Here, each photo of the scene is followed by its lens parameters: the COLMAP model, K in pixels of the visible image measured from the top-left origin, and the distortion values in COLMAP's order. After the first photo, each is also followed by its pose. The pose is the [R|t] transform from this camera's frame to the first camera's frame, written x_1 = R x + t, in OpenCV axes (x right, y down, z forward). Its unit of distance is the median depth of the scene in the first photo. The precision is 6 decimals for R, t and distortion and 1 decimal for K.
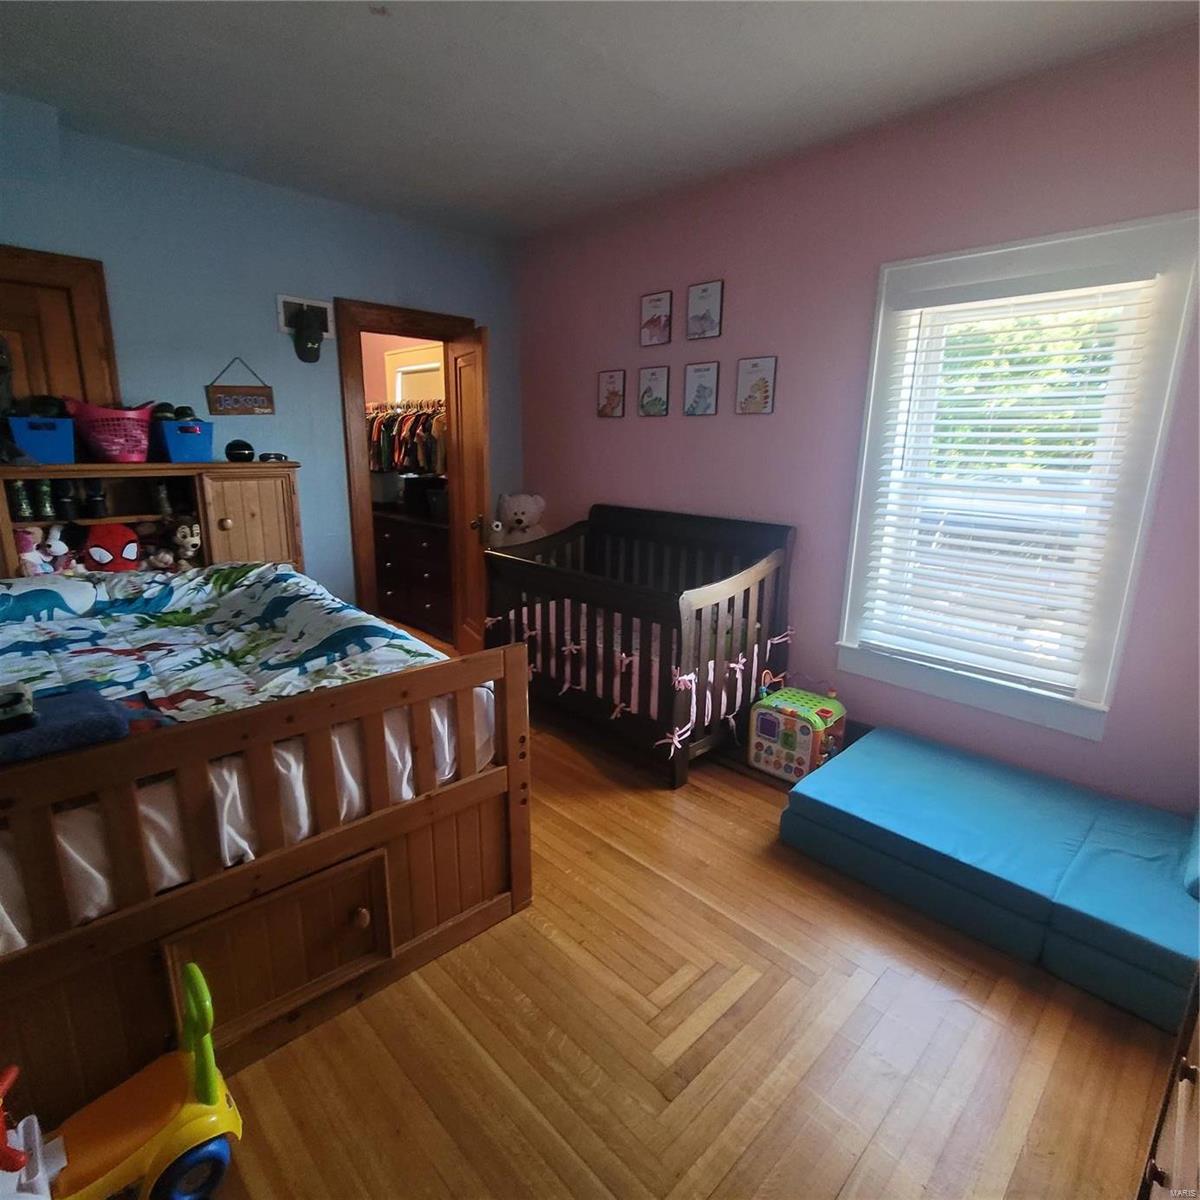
lens RADIAL K [[655.4, 0, 594.6], [0, 655.4, 597.3], [0, 0, 1]] dist [0.005731, -0.001555]
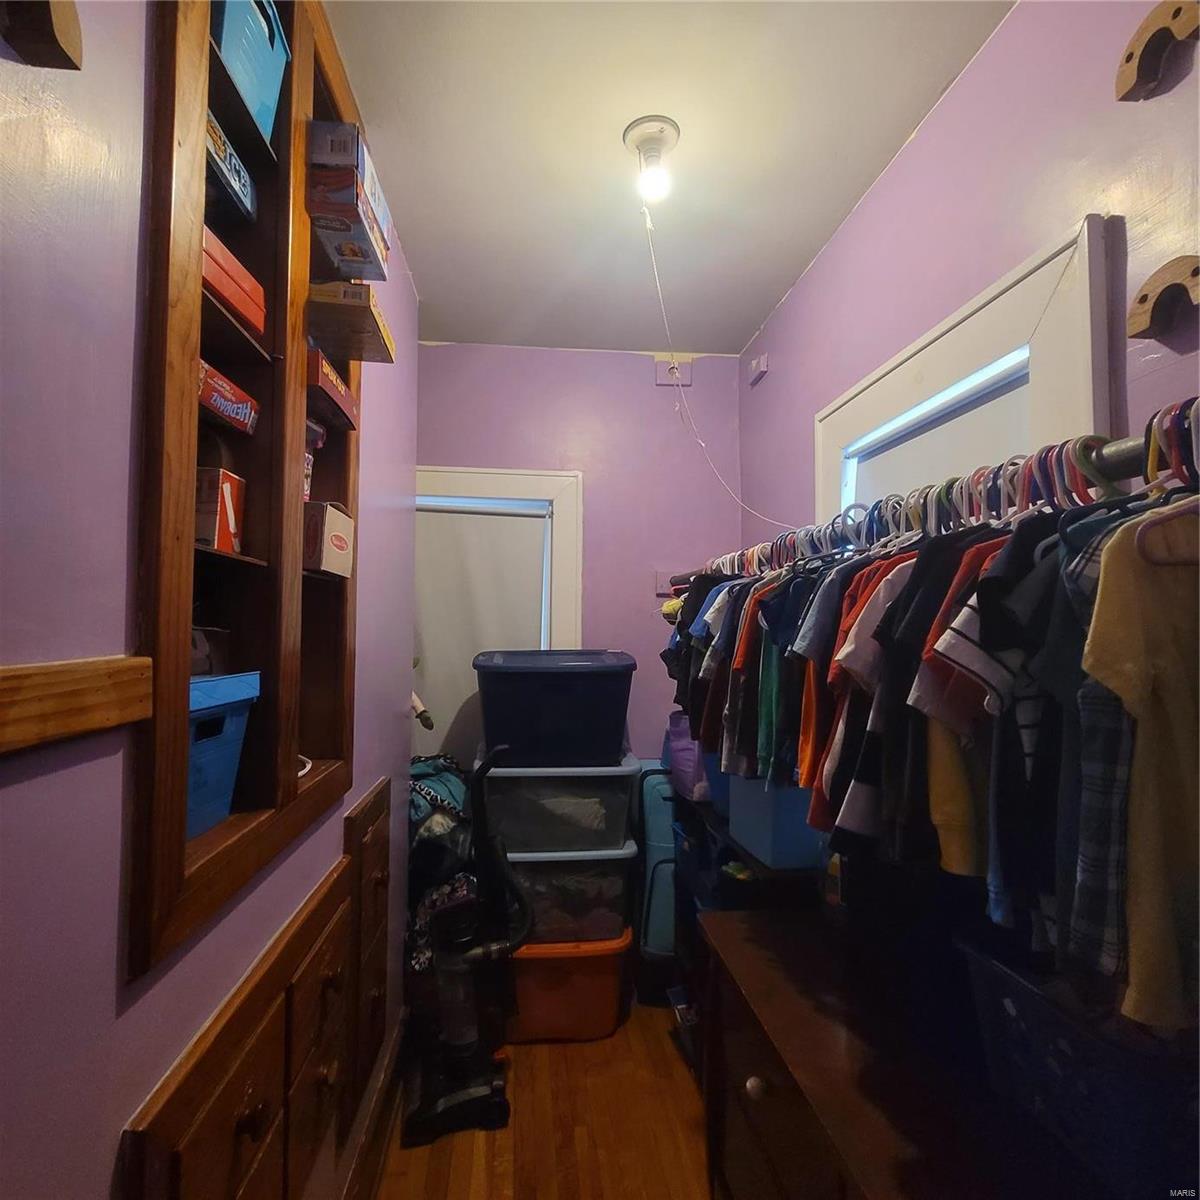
lens RADIAL K [[655.4, 0, 596.3], [0, 655.4, 599.3], [0, 0, 1]] dist [0.005731, -0.001555]
pose [[0.781164, -0.037891, -0.623175, -0.233278], [-0.141767, 0.961317, -0.236160, -0.213023], [0.608017, 0.272826, 0.745575, 0.826949]]
